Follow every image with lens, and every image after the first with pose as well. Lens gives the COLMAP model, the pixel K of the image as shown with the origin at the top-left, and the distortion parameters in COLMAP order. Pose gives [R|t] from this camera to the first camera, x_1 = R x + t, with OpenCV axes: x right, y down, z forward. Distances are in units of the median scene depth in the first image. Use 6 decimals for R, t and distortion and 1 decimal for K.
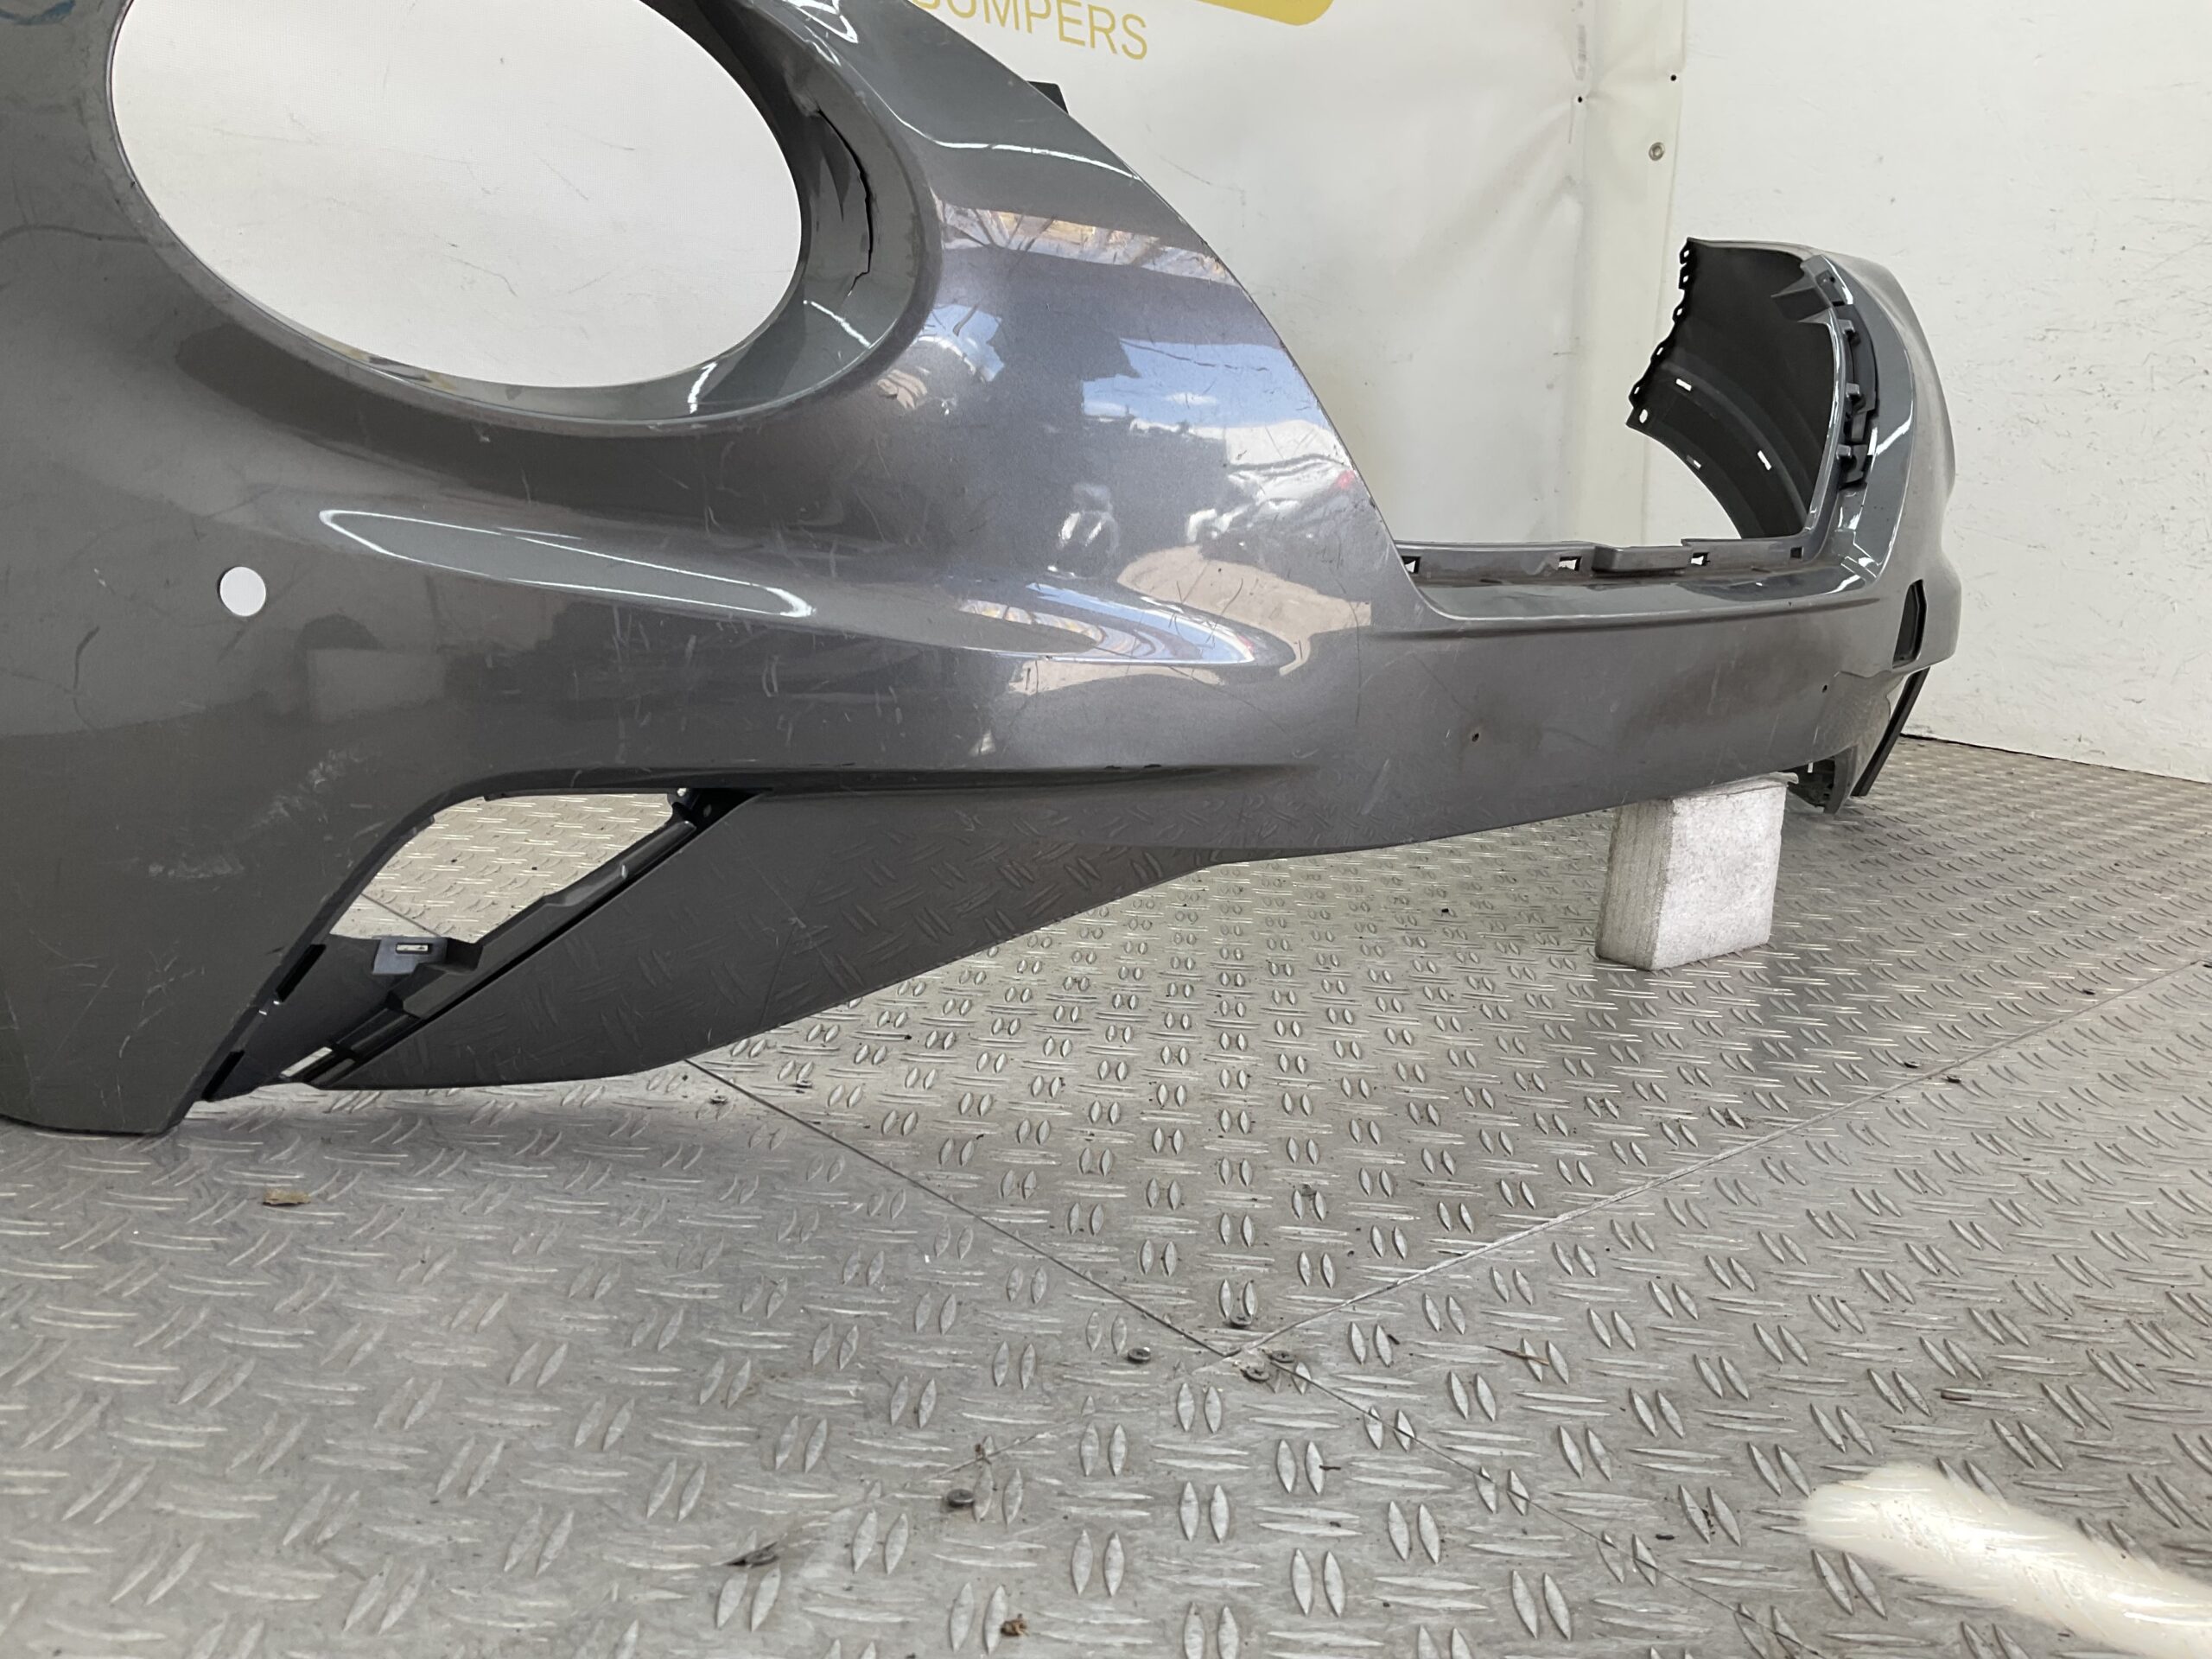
lens RADIAL K [[1837.1, 0, 1112.7], [0, 1837.1, 834.2], [0, 0, 1]] dist [0.067478, -0.117235]
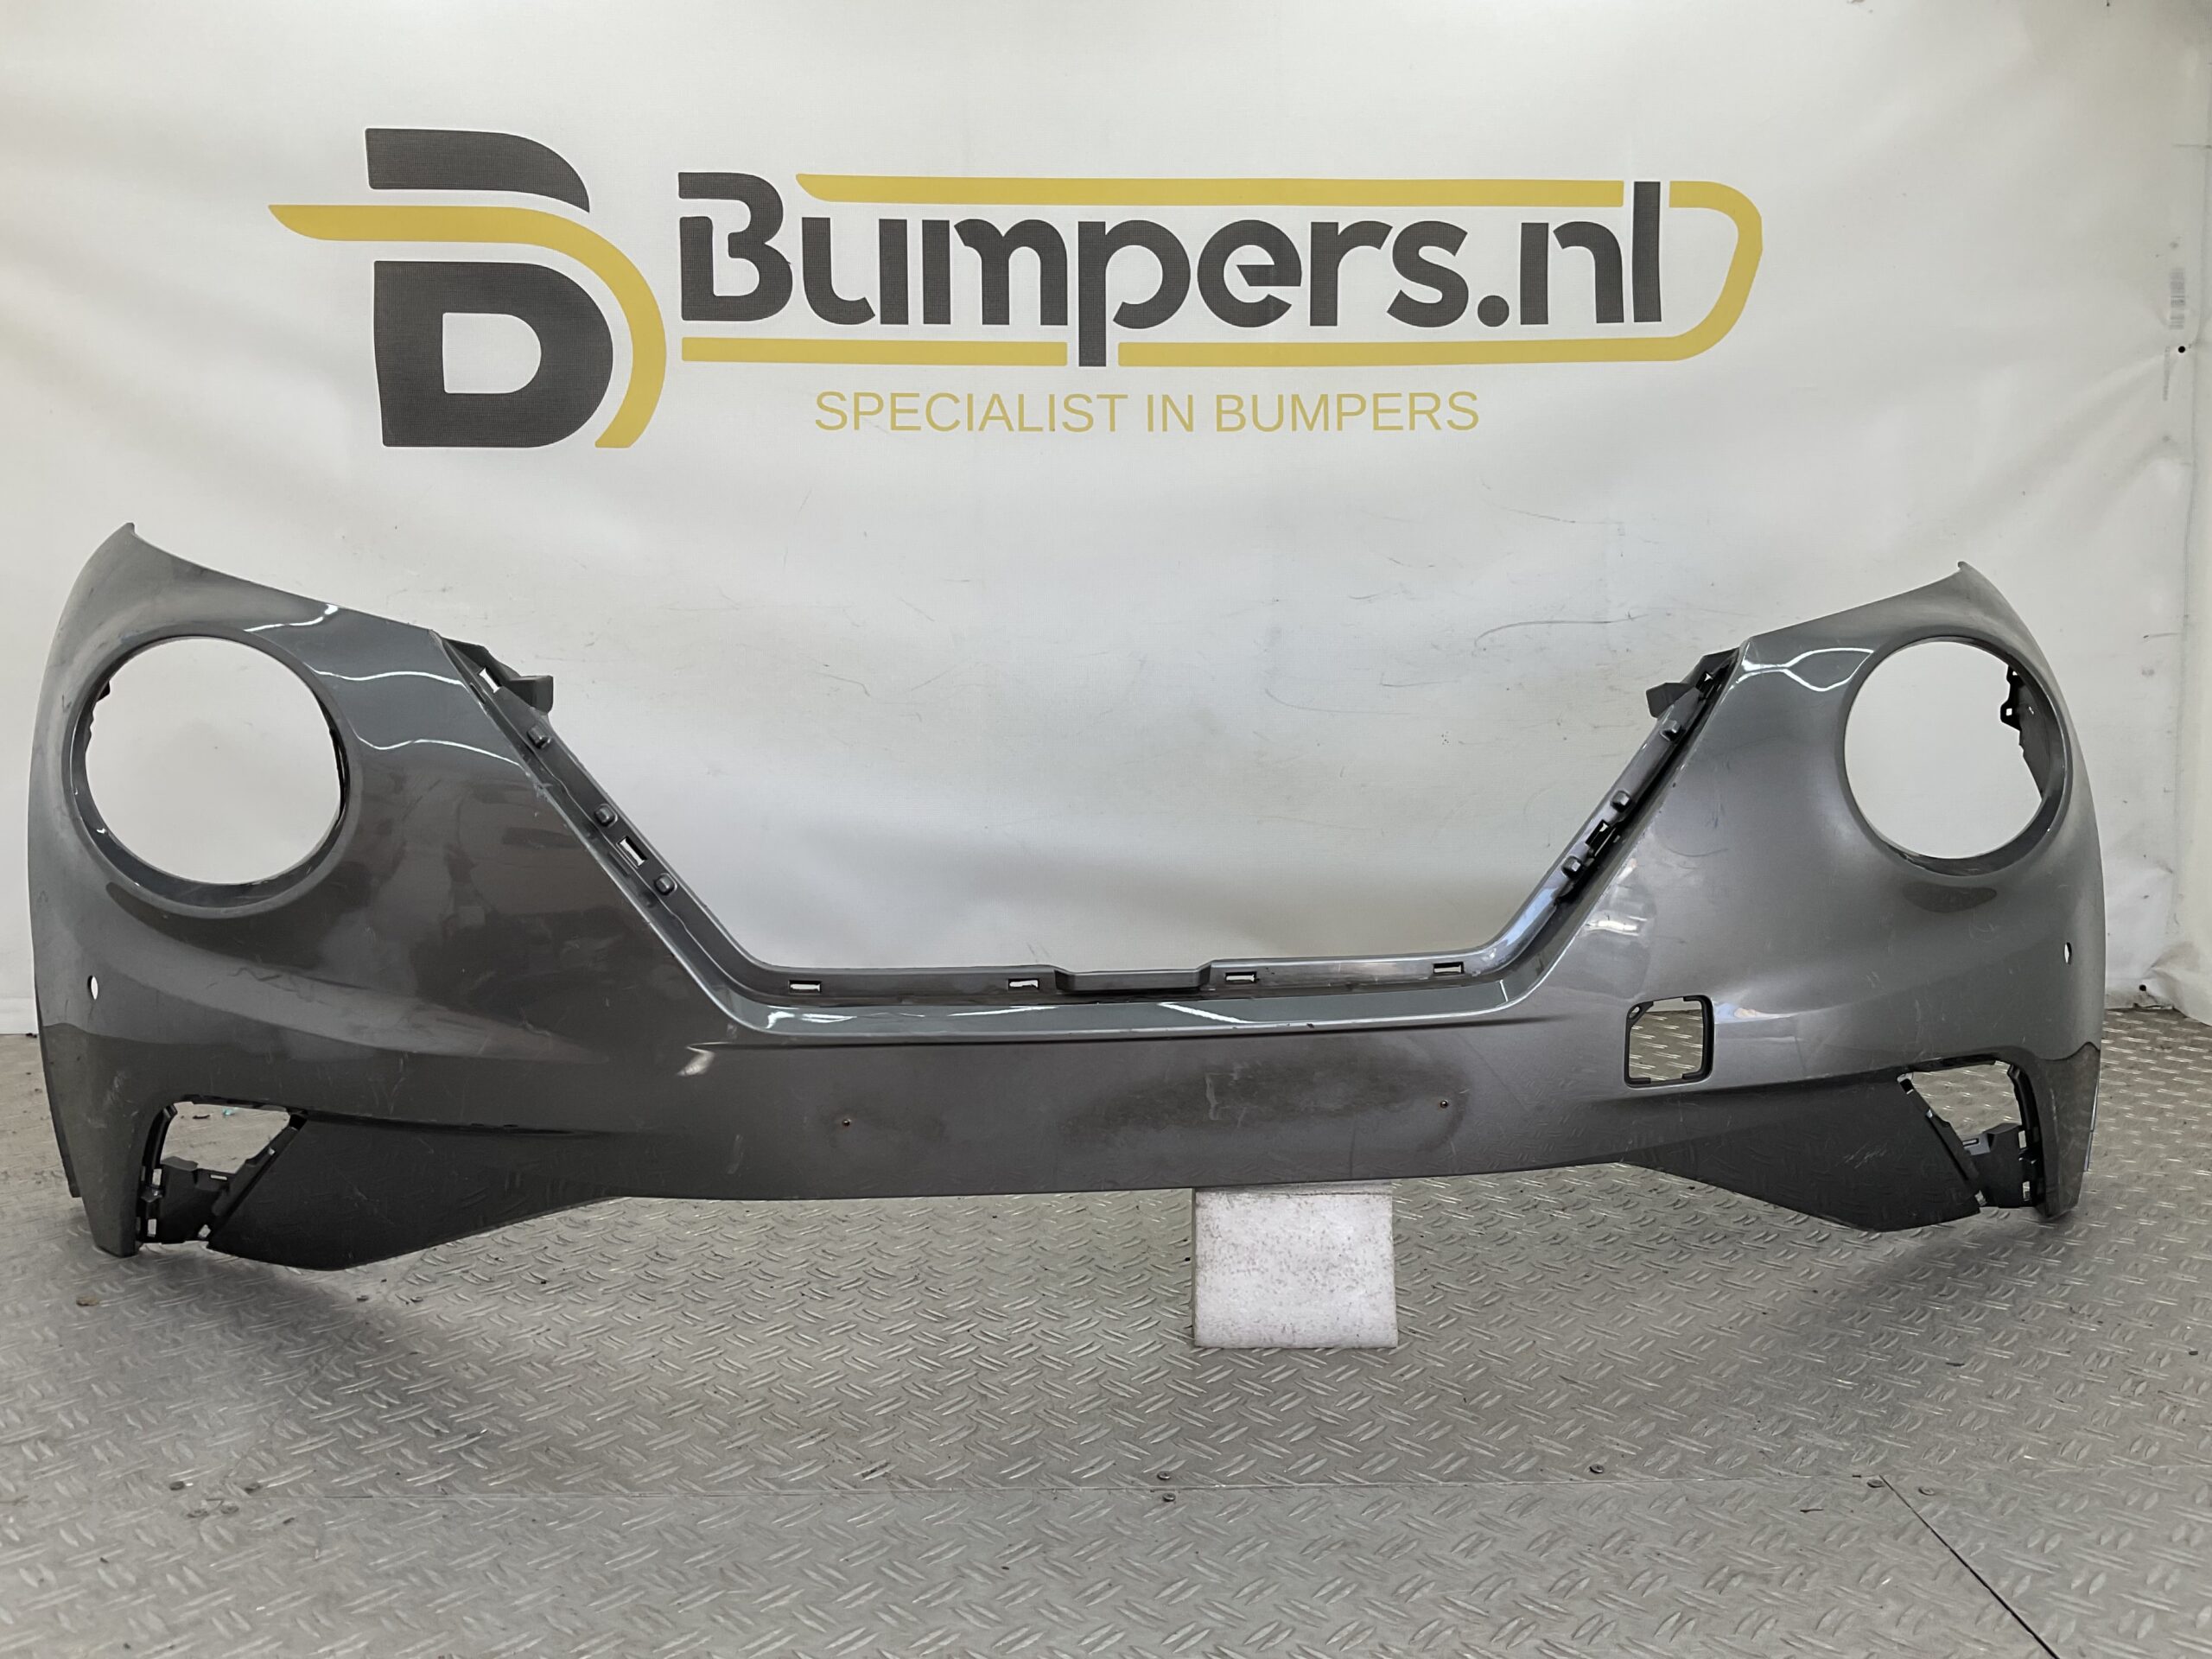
lens RADIAL K [[1837.1, 0, 1101.7], [0, 1837.1, 815.9], [0, 0, 1]] dist [0.067478, -0.117235]
pose [[0.765161, 0.022245, -0.643454, 1.289328], [-0.089674, 0.993344, -0.072294, -0.211474], [0.637563, 0.113017, 0.762063, 0.117887]]
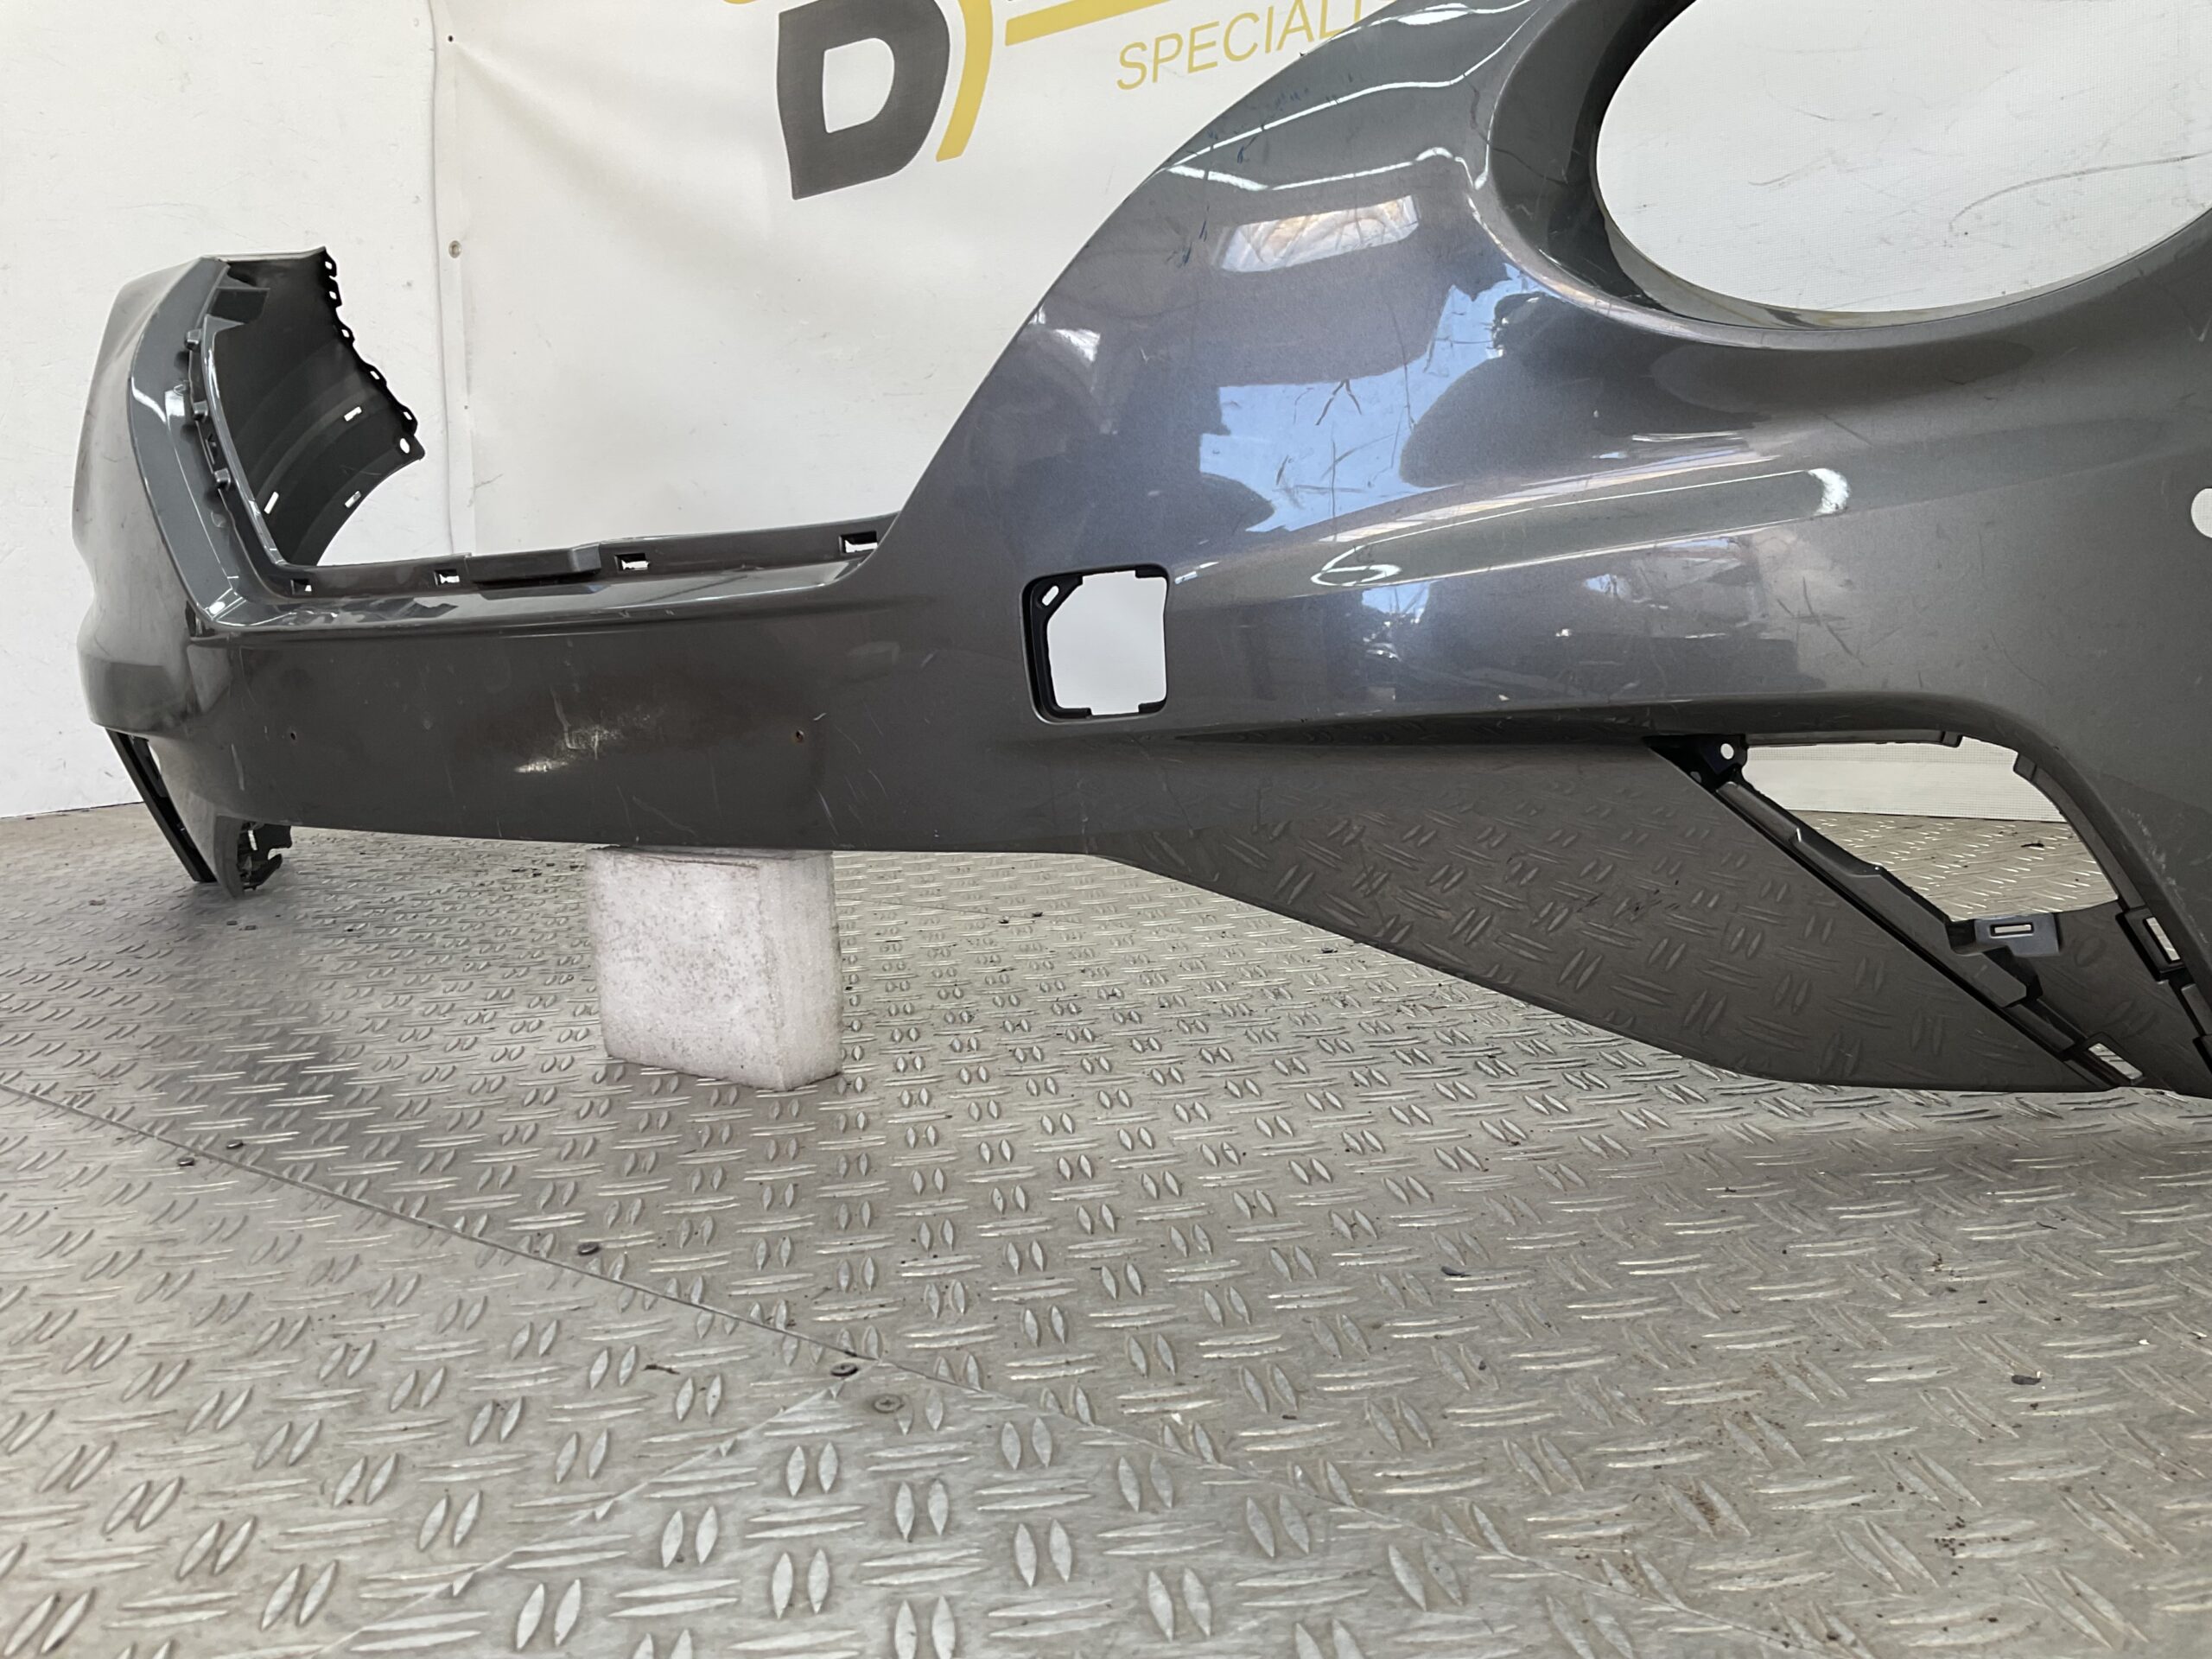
lens RADIAL K [[1837.1, 0, 1104.7], [0, 1837.1, 836.5], [0, 0, 1]] dist [0.067478, -0.117235]
pose [[0.165723, 0.076798, -0.983177, 1.553581], [-0.138355, 0.988913, 0.053925, -0.135813], [0.976419, 0.127091, 0.174511, 1.439520]]
